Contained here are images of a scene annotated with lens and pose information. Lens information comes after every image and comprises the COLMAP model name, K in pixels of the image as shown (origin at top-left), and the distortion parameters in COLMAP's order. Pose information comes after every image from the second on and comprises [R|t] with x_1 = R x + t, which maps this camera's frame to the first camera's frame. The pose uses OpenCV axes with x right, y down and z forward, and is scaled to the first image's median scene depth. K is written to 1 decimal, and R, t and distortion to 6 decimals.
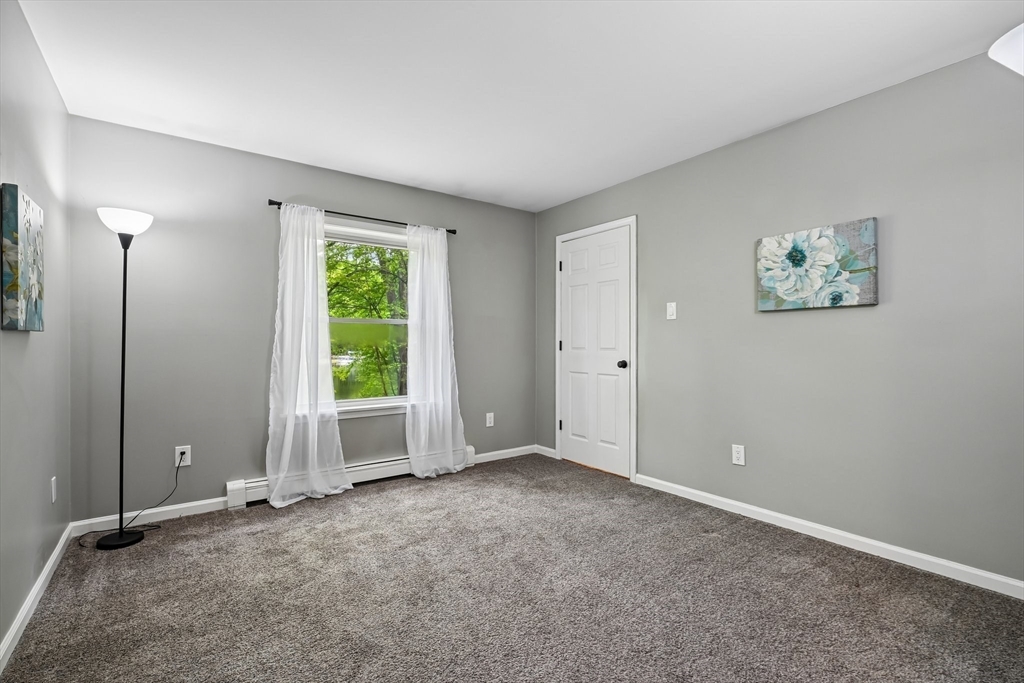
lens RADIAL K [[461.9, 0, 512.0], [0, 461.9, 343.4], [0, 0, 1]] dist [0.000179, 0.000174]
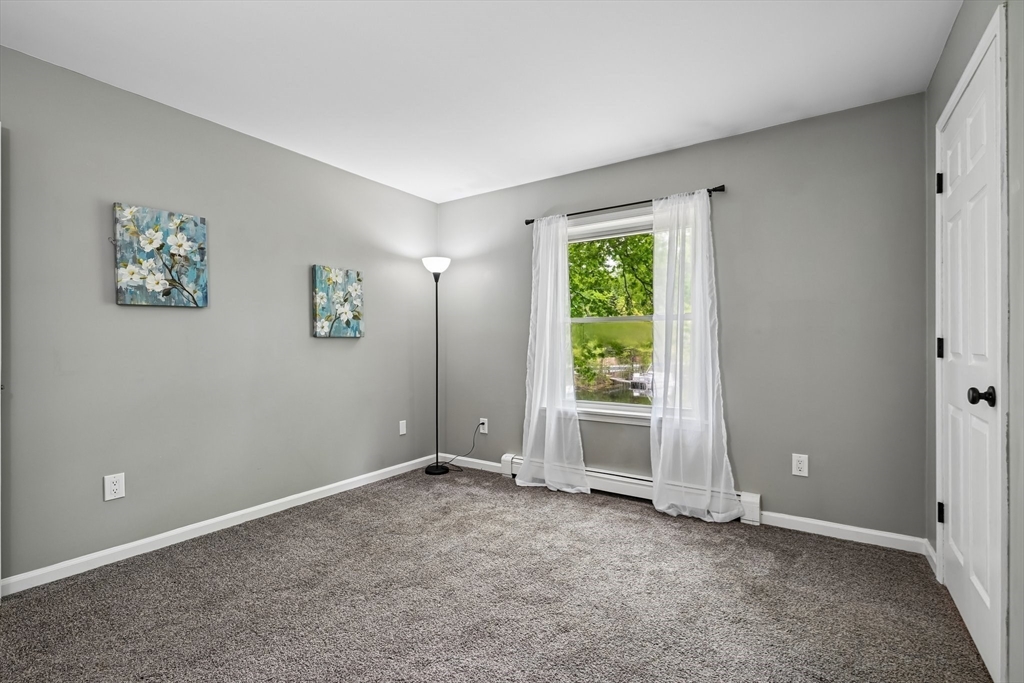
lens RADIAL K [[460.6, 0, 512.0], [0, 460.6, 341.5], [0, 0, 1]] dist [-0.001673, -0.000095]
pose [[0.338398, -0.003445, -0.940997, 0.545524], [0.001689, 0.999994, -0.003054, -0.001607], [0.941001, -0.000556, 0.338402, 0.560074]]
